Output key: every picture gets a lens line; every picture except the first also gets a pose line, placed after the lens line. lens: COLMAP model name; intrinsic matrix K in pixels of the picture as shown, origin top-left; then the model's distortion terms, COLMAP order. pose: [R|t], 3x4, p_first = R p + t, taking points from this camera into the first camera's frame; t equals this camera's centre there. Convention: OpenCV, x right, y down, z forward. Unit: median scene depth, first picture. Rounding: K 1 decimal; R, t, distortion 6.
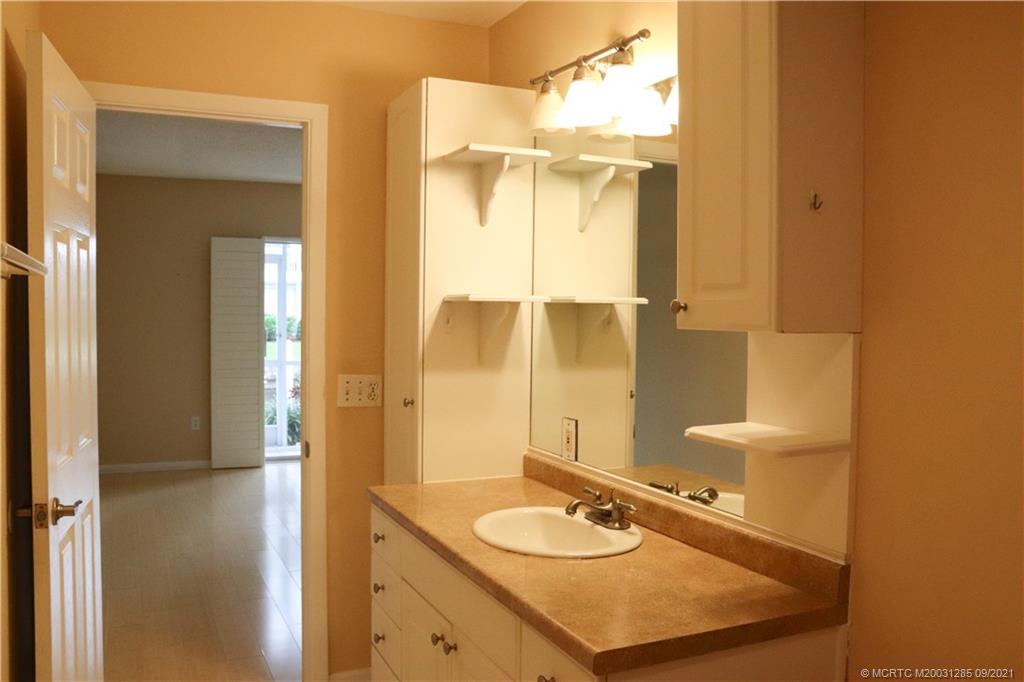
lens RADIAL K [[864.8, 0, 537.0], [0, 864.8, 341.3], [0, 0, 1]] dist [-0.119304, 0.087370]
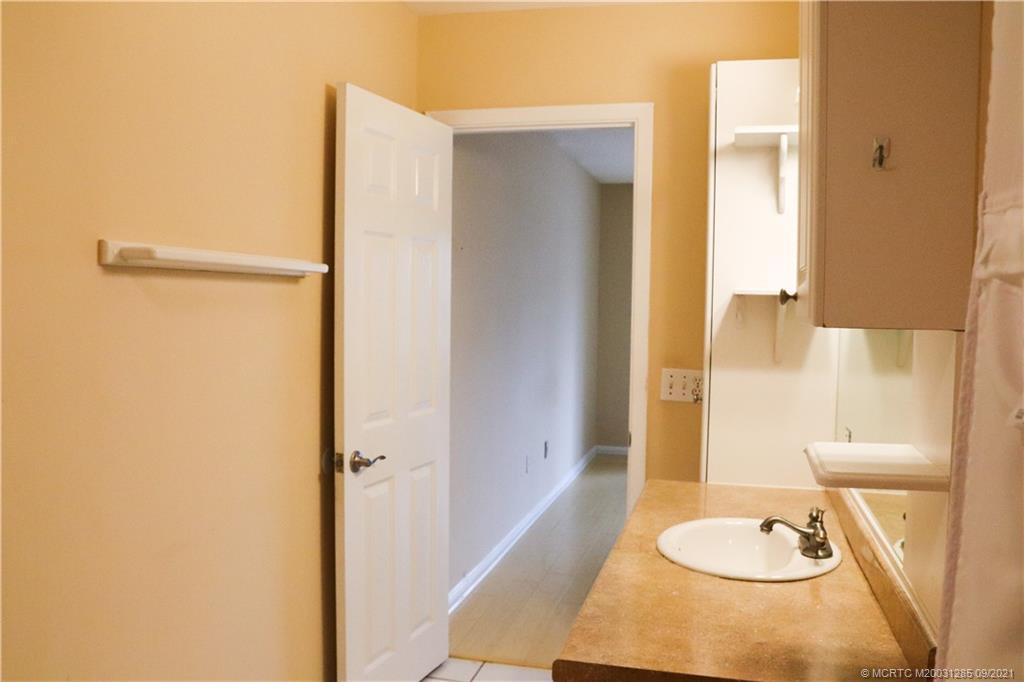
lens RADIAL K [[864.8, 0, 512.7], [0, 864.8, 341.7], [0, 0, 1]] dist [-0.119304, 0.087370]
pose [[0.762403, 0.029150, -0.646446, 0.390702], [-0.028933, 0.999521, 0.010949, 0.002178], [0.646456, 0.010356, 0.762881, 0.149530]]
